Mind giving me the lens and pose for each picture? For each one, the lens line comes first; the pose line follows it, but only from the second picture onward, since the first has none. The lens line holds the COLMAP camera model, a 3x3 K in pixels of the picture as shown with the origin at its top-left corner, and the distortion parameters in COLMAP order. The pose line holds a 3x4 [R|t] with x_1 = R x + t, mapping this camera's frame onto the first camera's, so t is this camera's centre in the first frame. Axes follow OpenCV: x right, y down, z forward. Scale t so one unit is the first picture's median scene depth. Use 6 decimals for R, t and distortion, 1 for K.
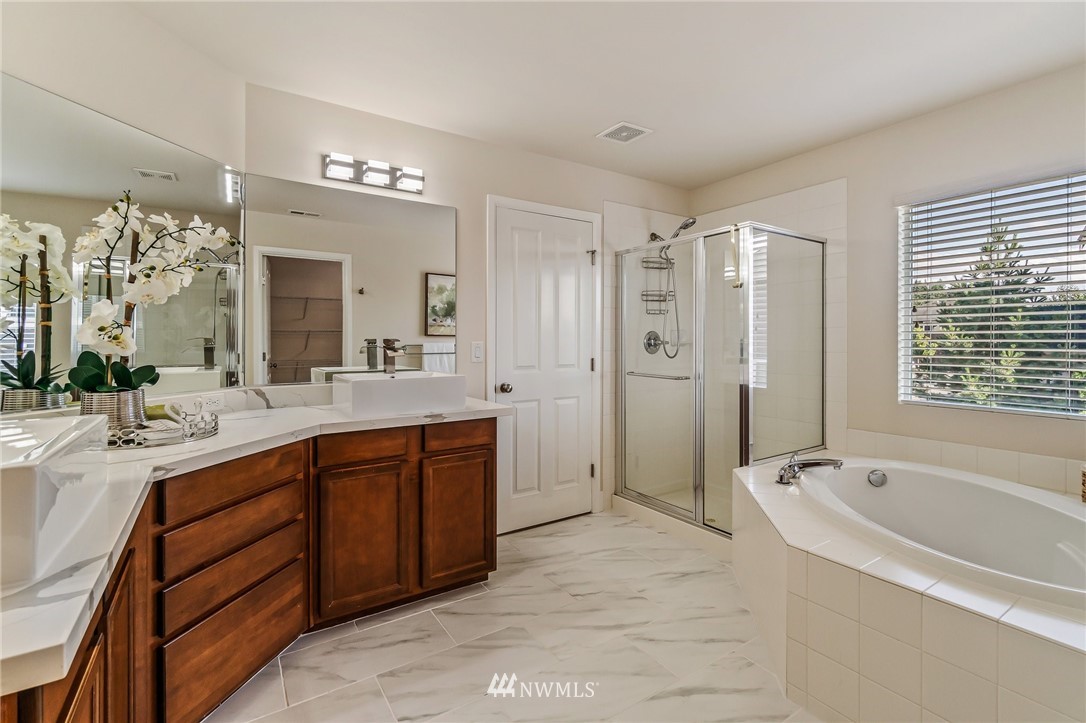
lens RADIAL K [[468.2, 0, 532.9], [0, 468.2, 342.8], [0, 0, 1]] dist [-0.000679, -0.000361]
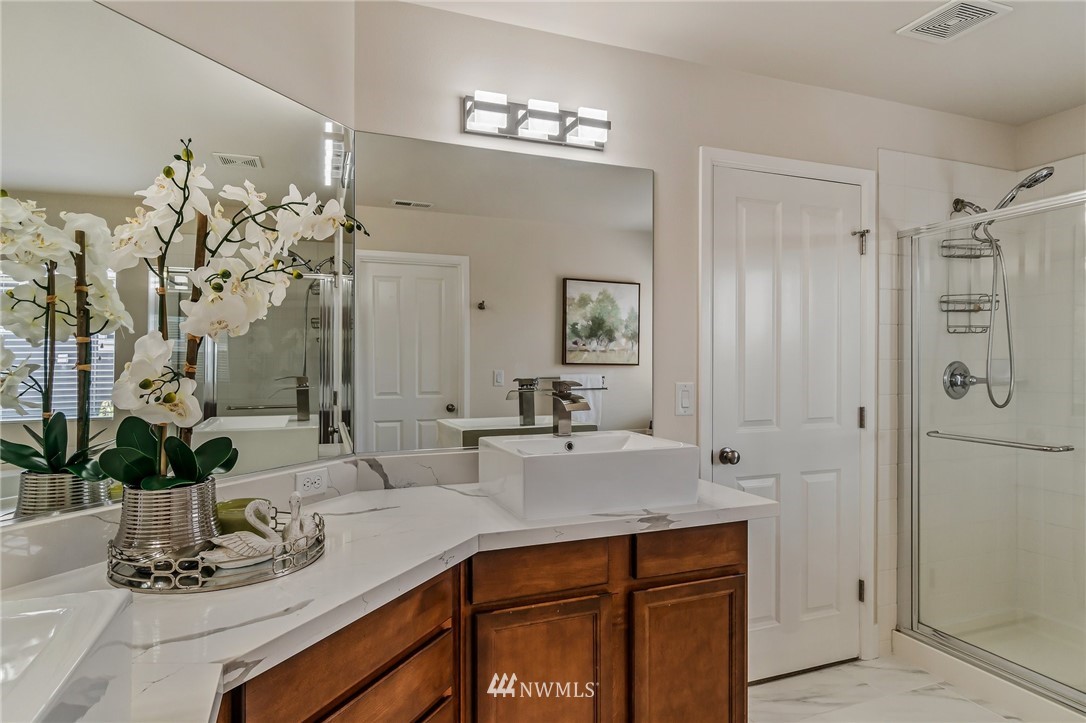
lens RADIAL K [[596.2, 0, 545.5], [0, 596.2, 367.1], [0, 0, 1]] dist [-0.000808, -0.000094]
pose [[0.978683, -0.000428, -0.205374, -0.176239], [0.000345, 1.000000, -0.000439, -0.028899], [0.205374, 0.000359, 0.978683, 0.230221]]
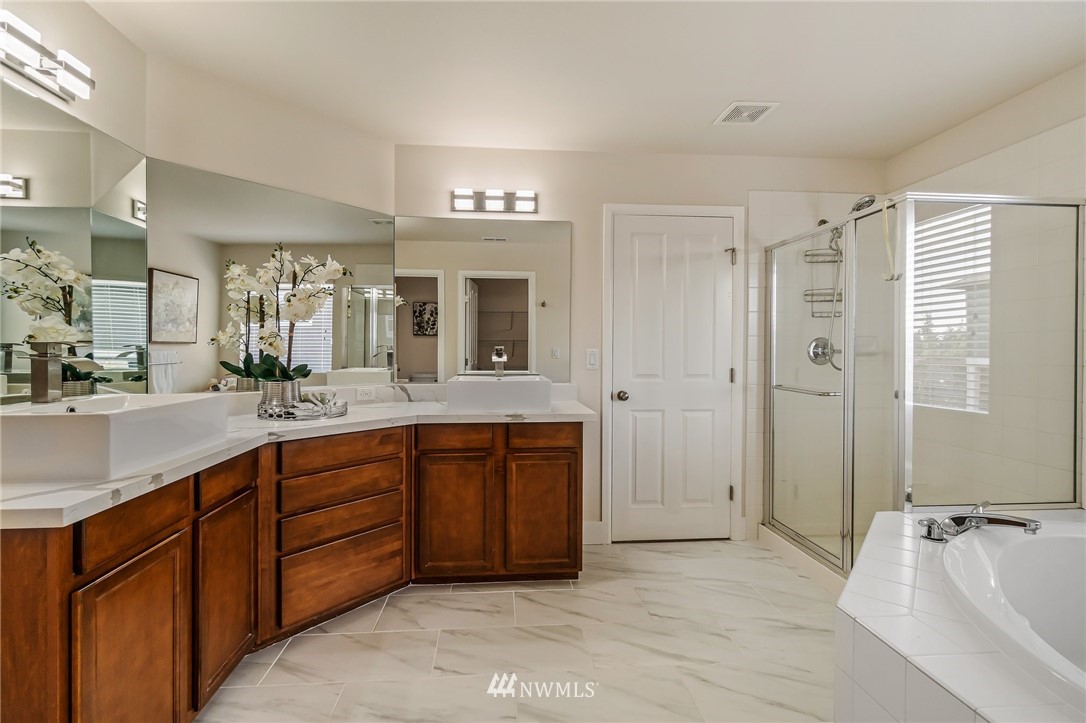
lens RADIAL K [[464.8, 0, 538.6], [0, 464.8, 353.8], [0, 0, 1]] dist [0.000583, 0.000360]
pose [[0.888831, 0.007031, -0.458181, 0.310574], [-0.005752, 0.999975, 0.004188, 0.005285], [0.458199, -0.001087, 0.888849, 0.051636]]
